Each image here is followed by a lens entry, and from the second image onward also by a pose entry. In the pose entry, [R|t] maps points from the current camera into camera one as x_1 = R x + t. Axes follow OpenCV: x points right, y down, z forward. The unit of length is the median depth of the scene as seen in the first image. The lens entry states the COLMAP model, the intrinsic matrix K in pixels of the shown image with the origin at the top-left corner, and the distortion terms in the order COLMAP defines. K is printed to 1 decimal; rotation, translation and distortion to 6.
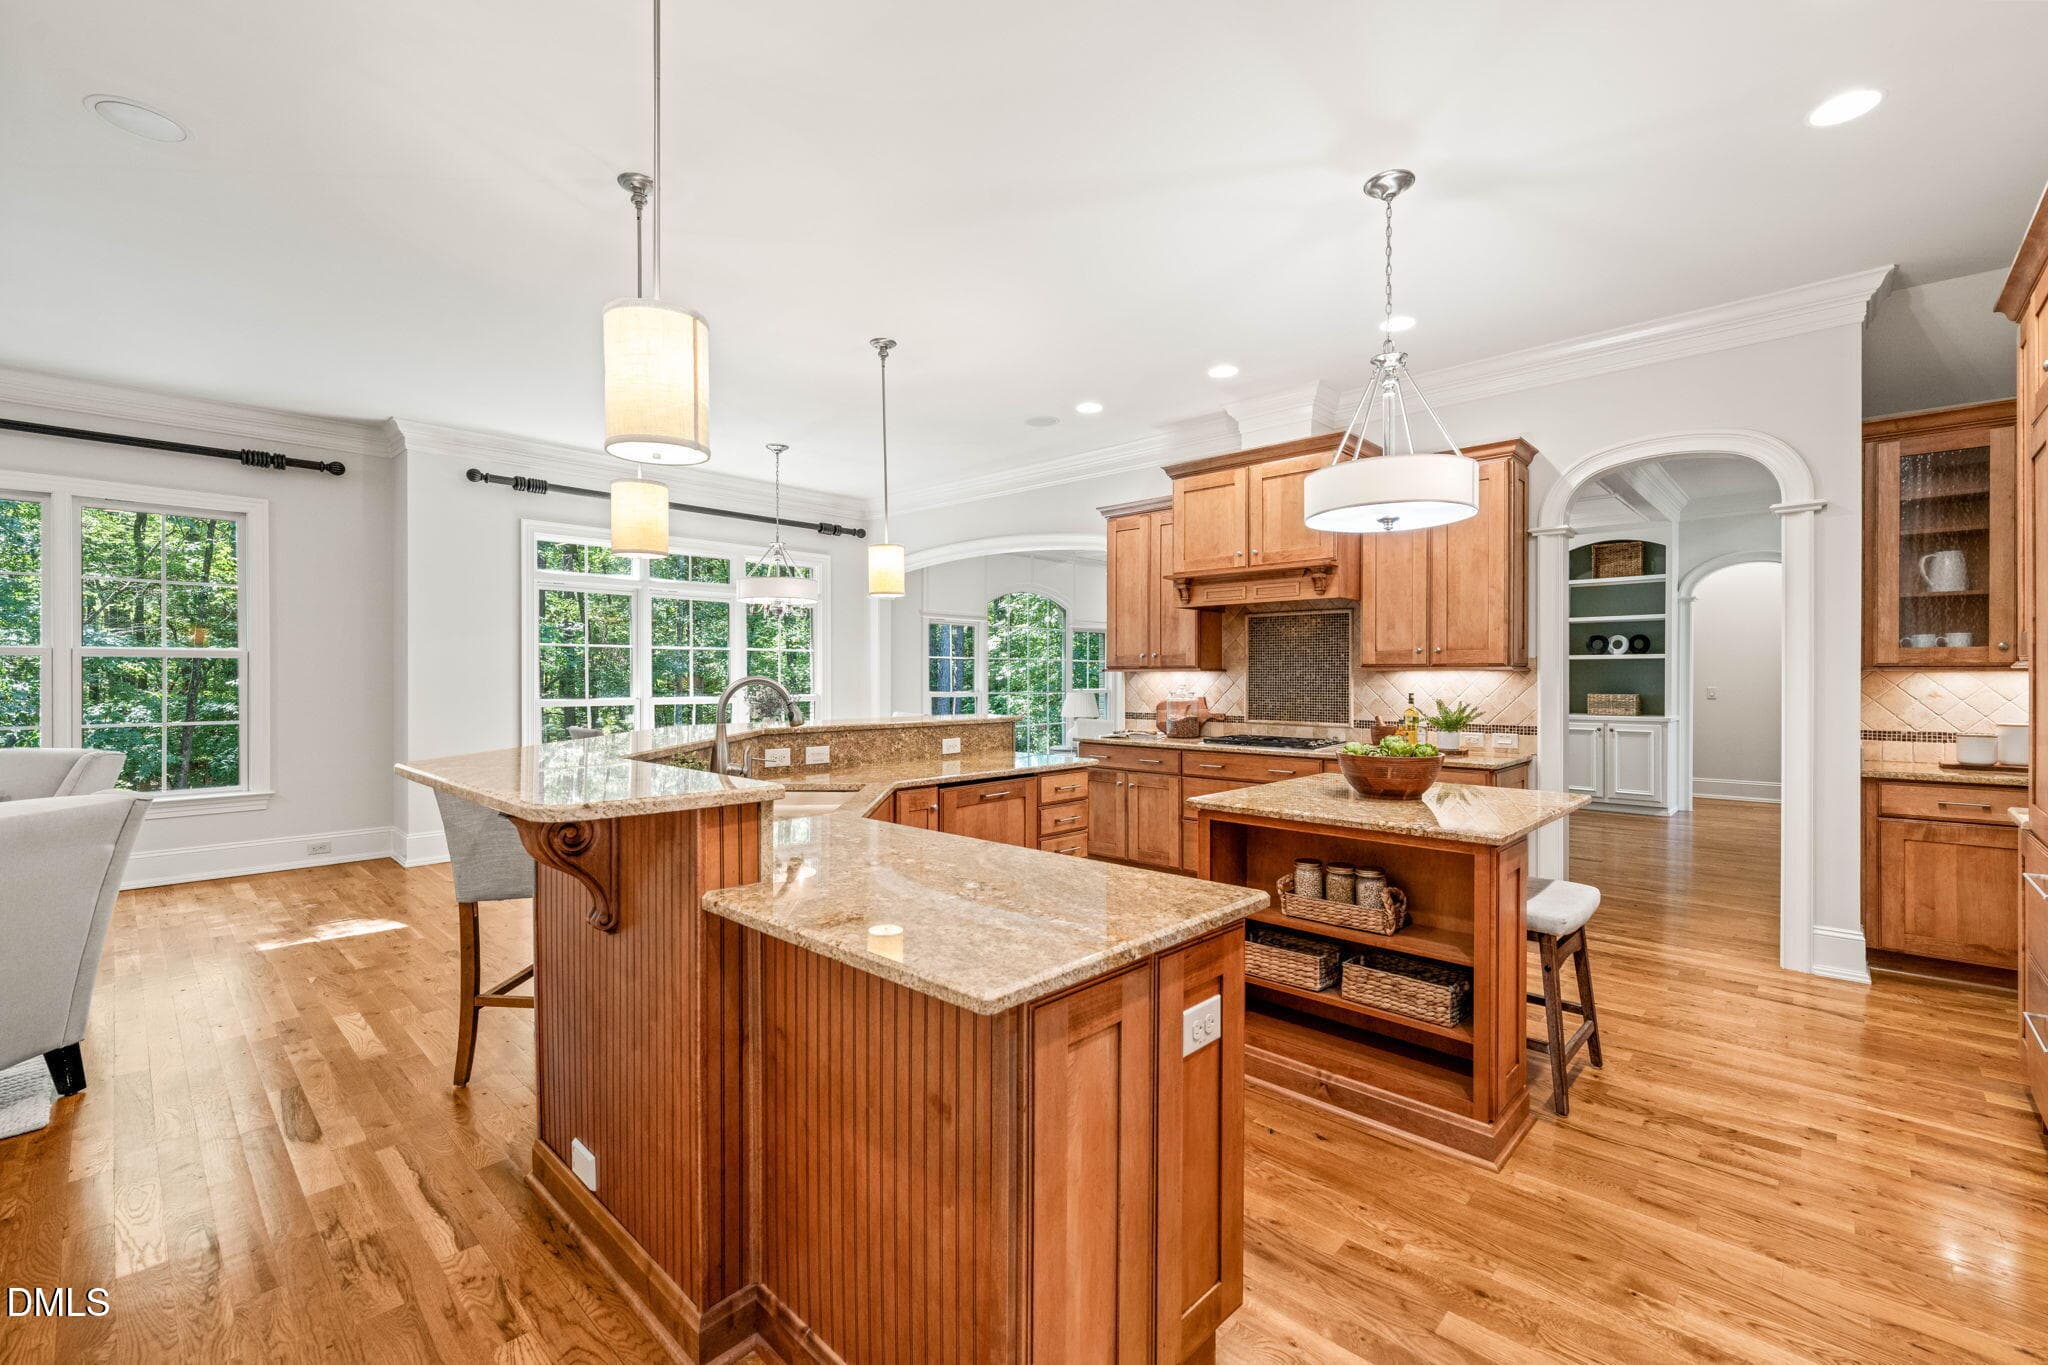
lens RADIAL K [[867.3, 0, 1017.4], [0, 867.3, 679.3], [0, 0, 1]] dist [-0.001378, -0.000413]
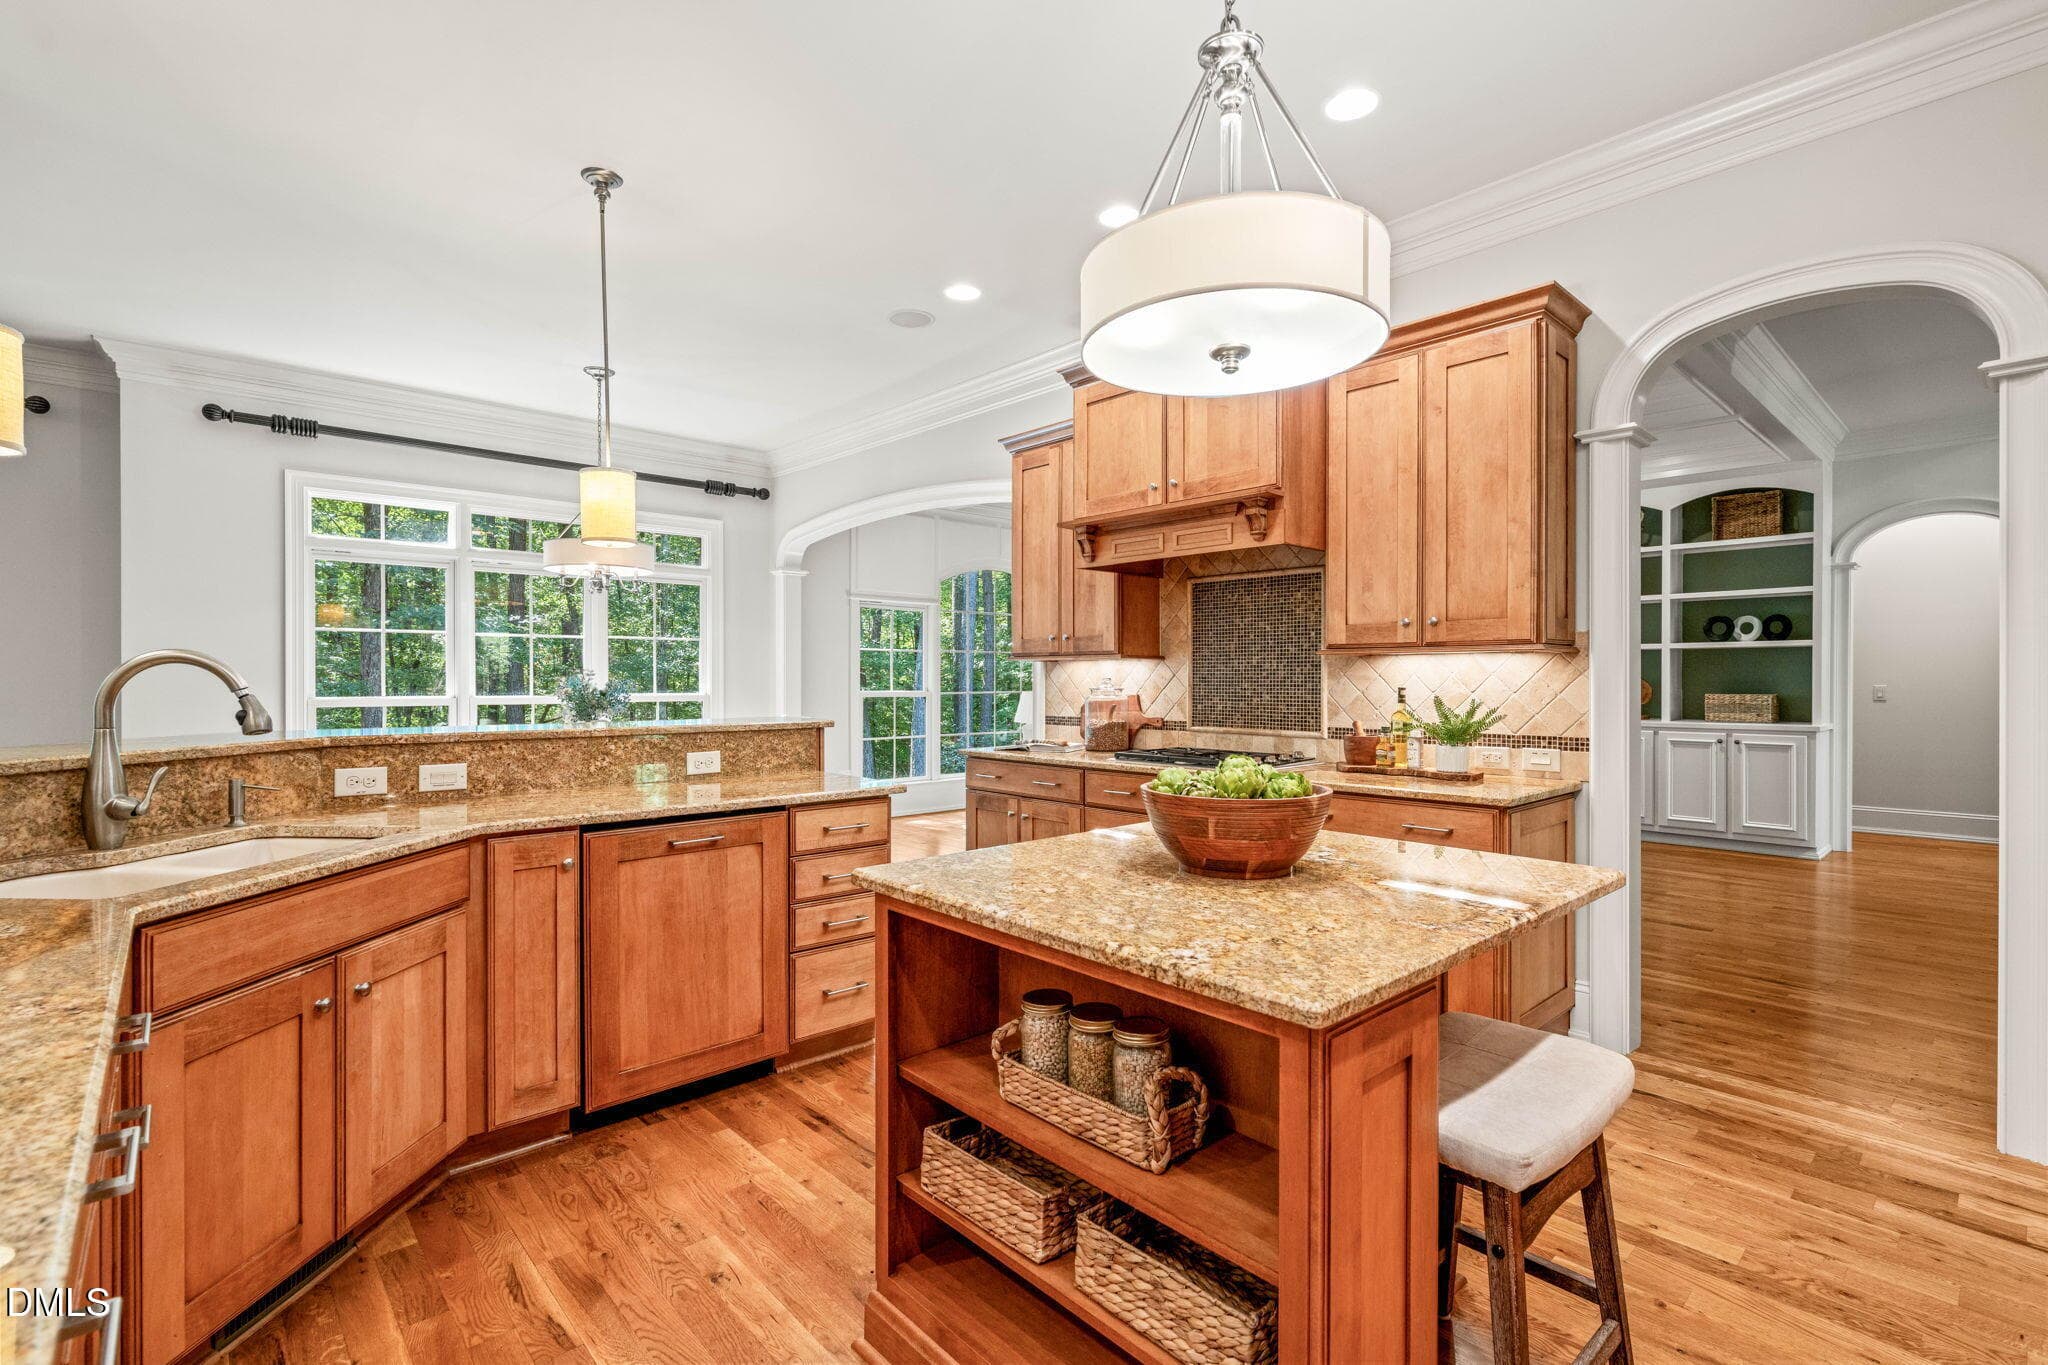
lens RADIAL K [[937.0, 0, 1024.0], [0, 937.0, 682.5], [0, 0, 1]] dist [-0.002194, 0.000741]
pose [[0.997738, 0.000370, -0.067219, 0.198414], [-0.000355, 1.000000, 0.000233, 0.011387], [0.067219, -0.000208, 0.997738, 0.241459]]
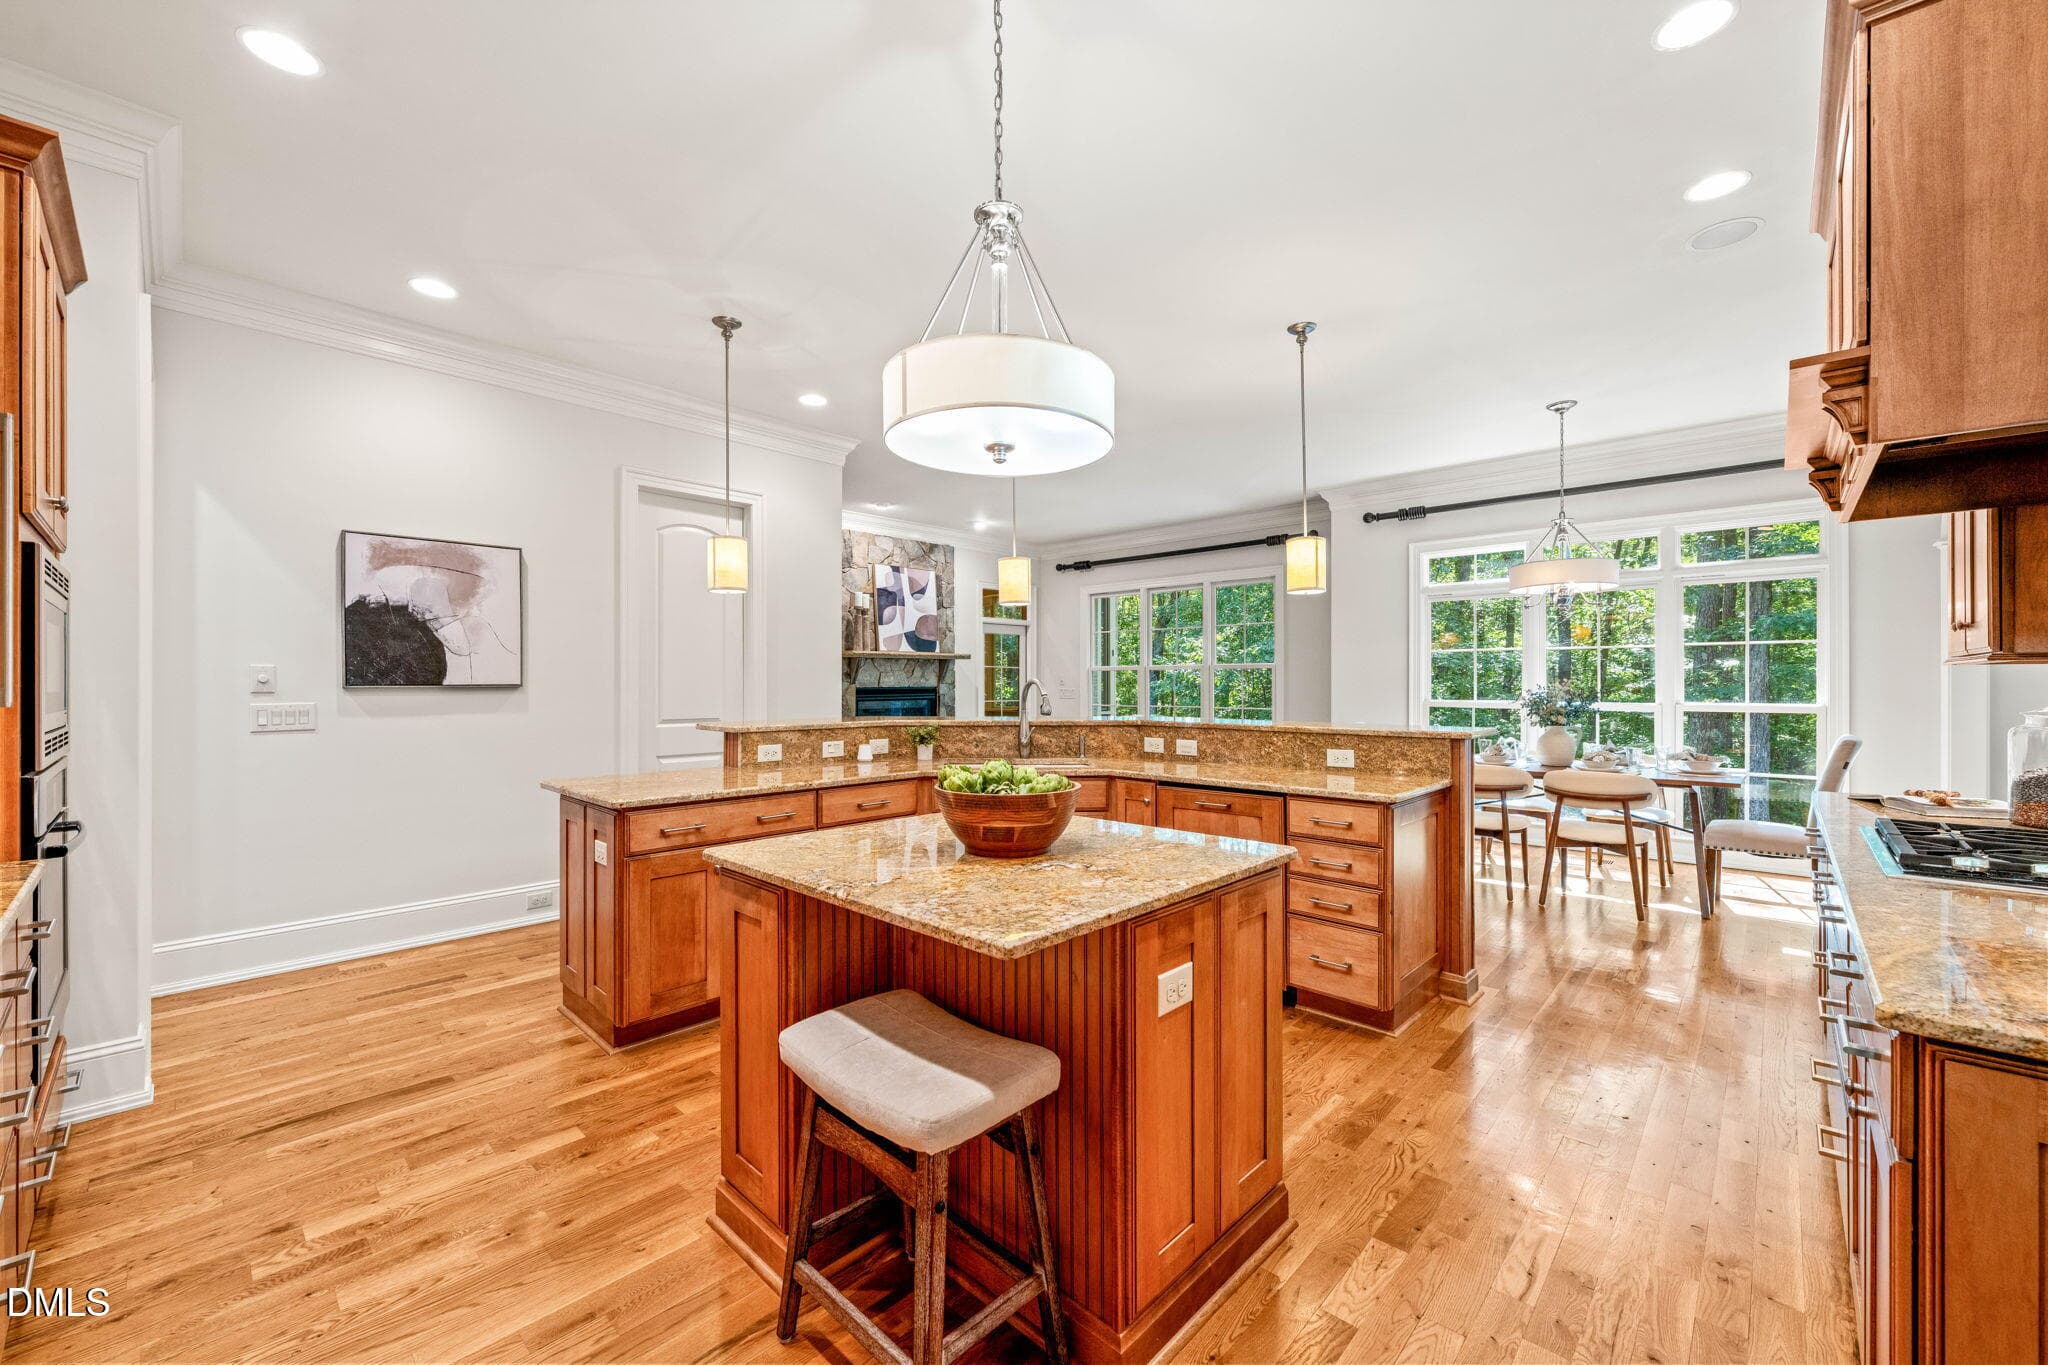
lens RADIAL K [[805.4, 0, 1024.0], [0, 805.4, 682.5], [0, 0, 1]] dist [0.012827, 0.000006]
pose [[0.011606, 0.000527, -0.999933, 0.630708], [-0.002119, 0.999998, 0.000502, 0.001522], [0.999930, 0.002113, 0.011607, 0.590565]]
